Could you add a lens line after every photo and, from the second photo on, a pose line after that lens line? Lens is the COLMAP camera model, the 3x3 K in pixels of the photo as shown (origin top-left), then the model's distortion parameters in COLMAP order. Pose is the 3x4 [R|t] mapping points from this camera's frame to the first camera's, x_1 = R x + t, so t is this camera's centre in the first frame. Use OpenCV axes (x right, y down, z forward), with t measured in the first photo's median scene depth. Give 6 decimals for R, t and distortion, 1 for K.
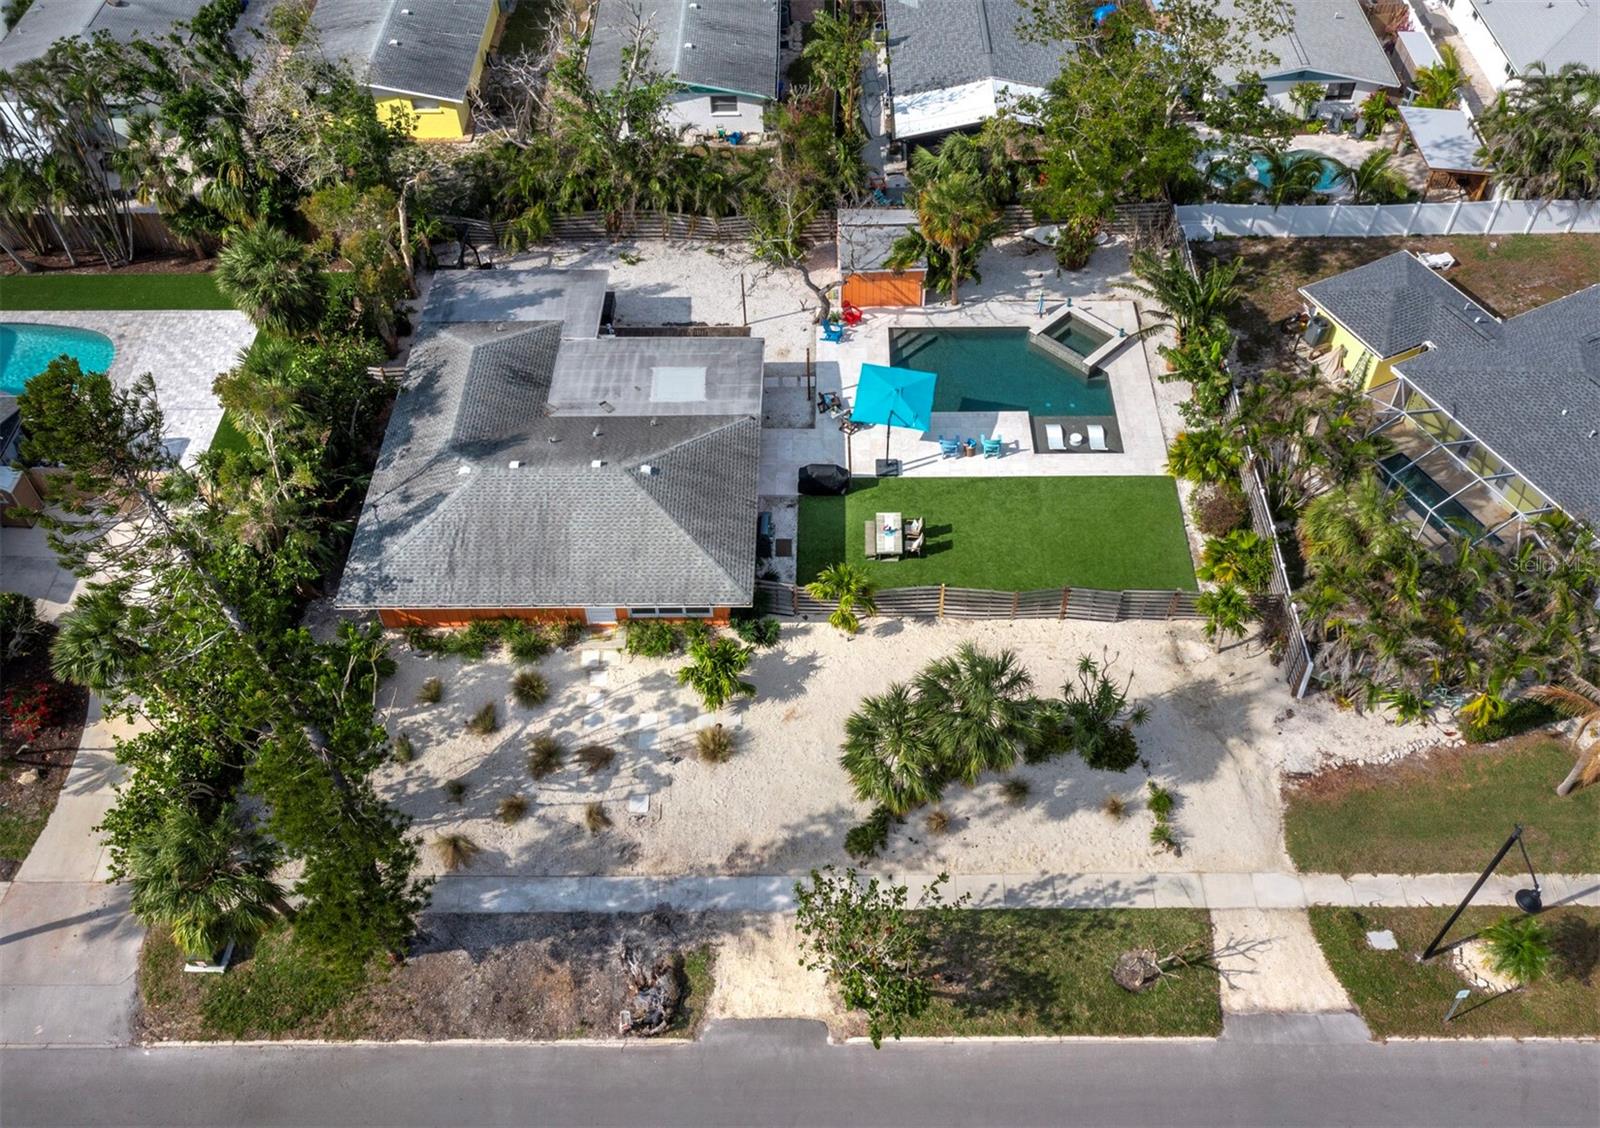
lens RADIAL K [[1408.2, 0, 814.8], [0, 1408.2, 555.5], [0, 0, 1]] dist [0.008077, 0.015073]
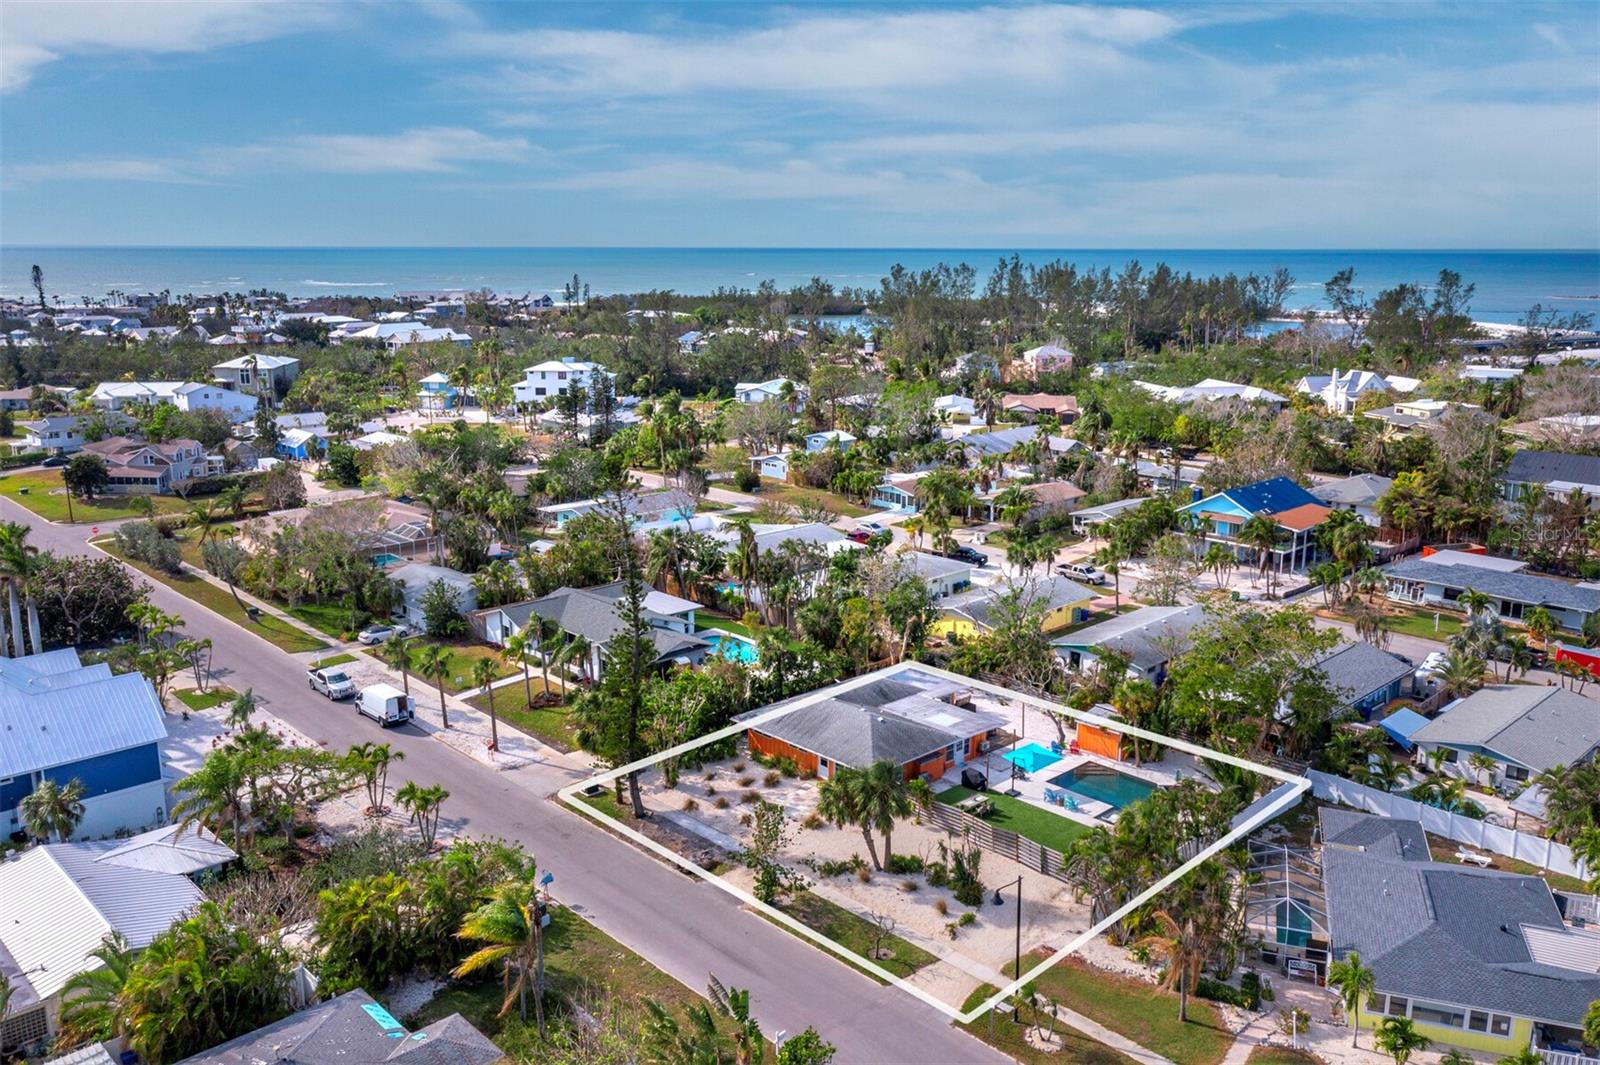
lens RADIAL K [[1275.9, 0, 788.7], [0, 1275.9, 540.5], [0, 0, 1]] dist [0.003385, 0.015272]
pose [[0.687883, 0.178064, -0.703641, 1.011673], [-0.549227, 0.761484, -0.344225, 0.436384], [0.474518, 0.623245, 0.621609, -0.332581]]
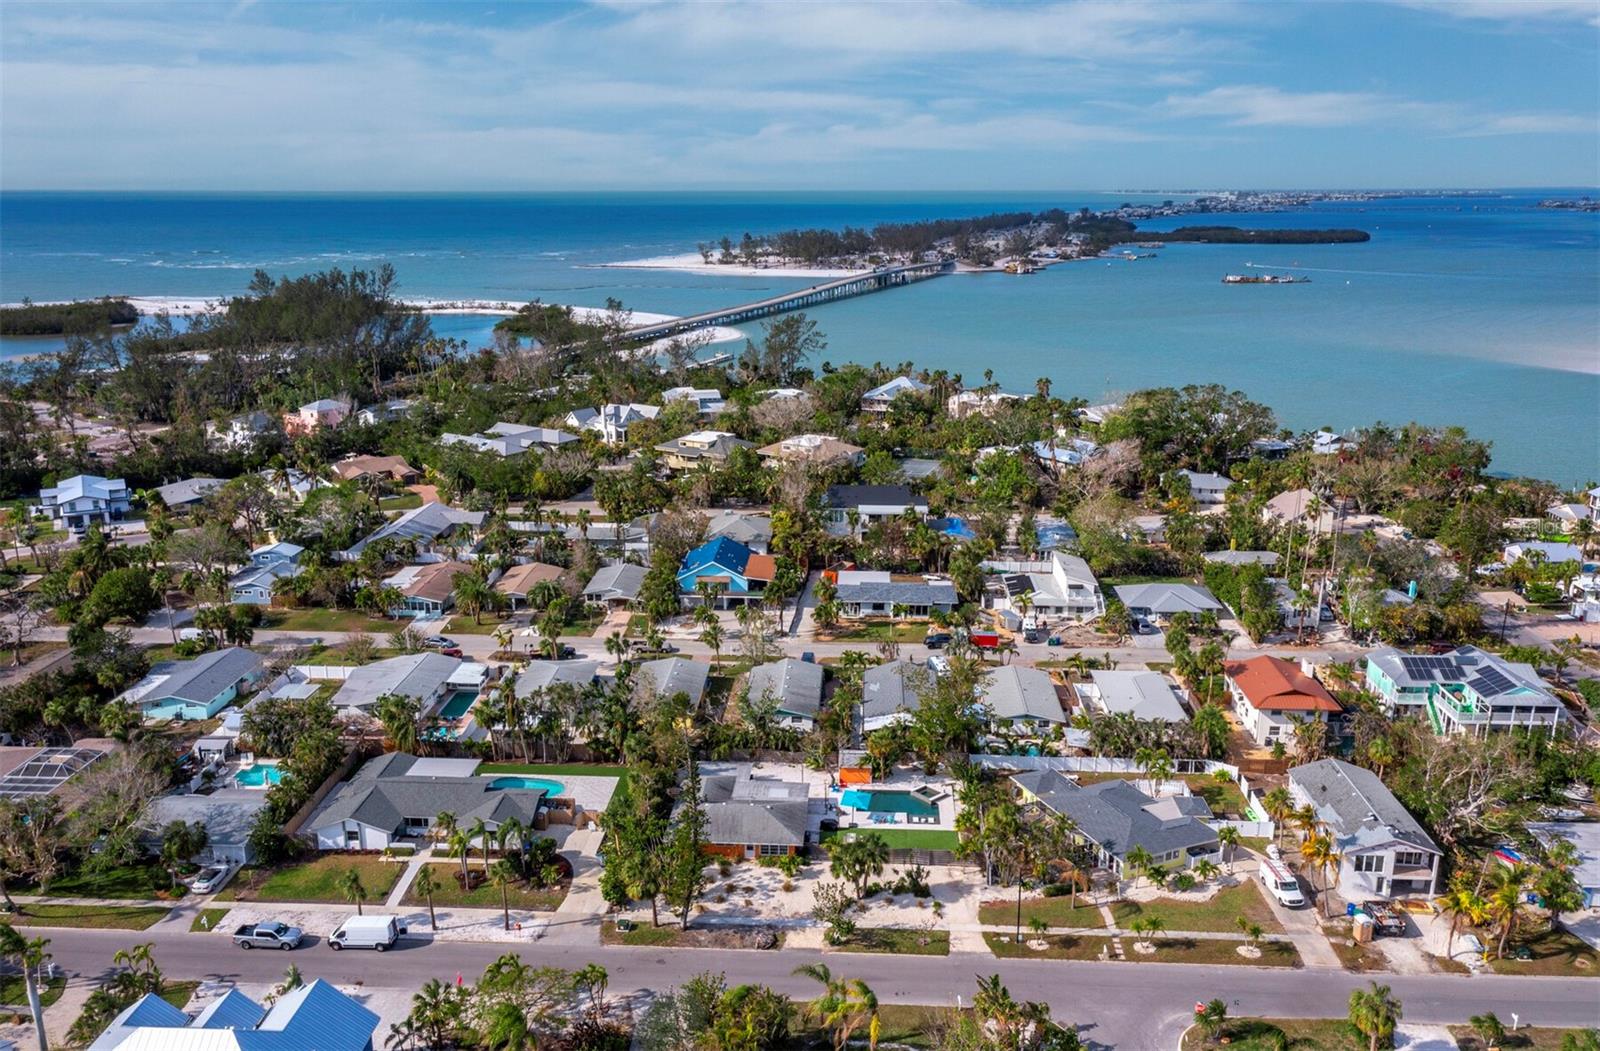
lens RADIAL K [[1293.9, 0, 795.7], [0, 1293.9, 521.3], [0, 0, 1]] dist [0.001853, 0.026131]
pose [[0.998313, 0.026840, -0.051481, 0.059957], [-0.050841, 0.832324, -0.551953, 0.932538], [0.028034, 0.553640, 0.832284, -1.579073]]
